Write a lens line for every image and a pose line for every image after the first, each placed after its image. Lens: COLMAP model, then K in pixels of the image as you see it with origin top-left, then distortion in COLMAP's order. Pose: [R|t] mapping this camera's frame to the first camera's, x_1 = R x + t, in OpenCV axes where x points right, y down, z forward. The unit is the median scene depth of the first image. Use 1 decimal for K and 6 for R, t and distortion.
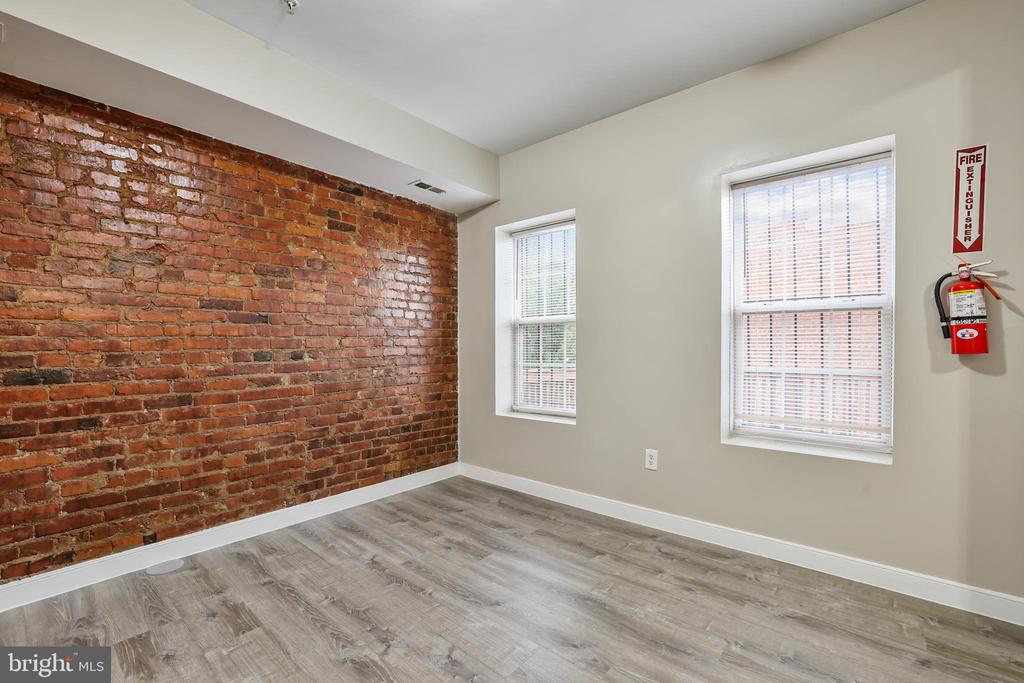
lens RADIAL K [[445.3, 0, 507.7], [0, 445.3, 339.0], [0, 0, 1]] dist [-0.008039, 0.003911]
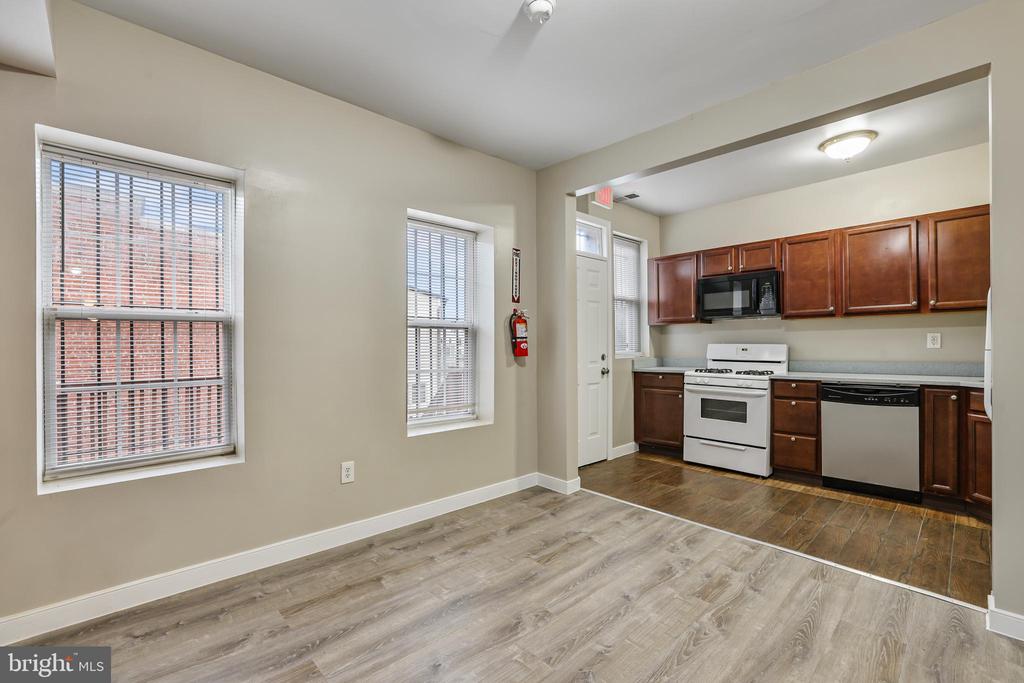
lens RADIAL K [[445.3, 0, 502.7], [0, 445.3, 349.6], [0, 0, 1]] dist [-0.008039, 0.003911]
pose [[0.128362, 0.009977, 0.991677, -0.627069], [-0.007891, 0.999928, -0.009039, 0.015688], [-0.991696, -0.006665, 0.128431, 0.592580]]
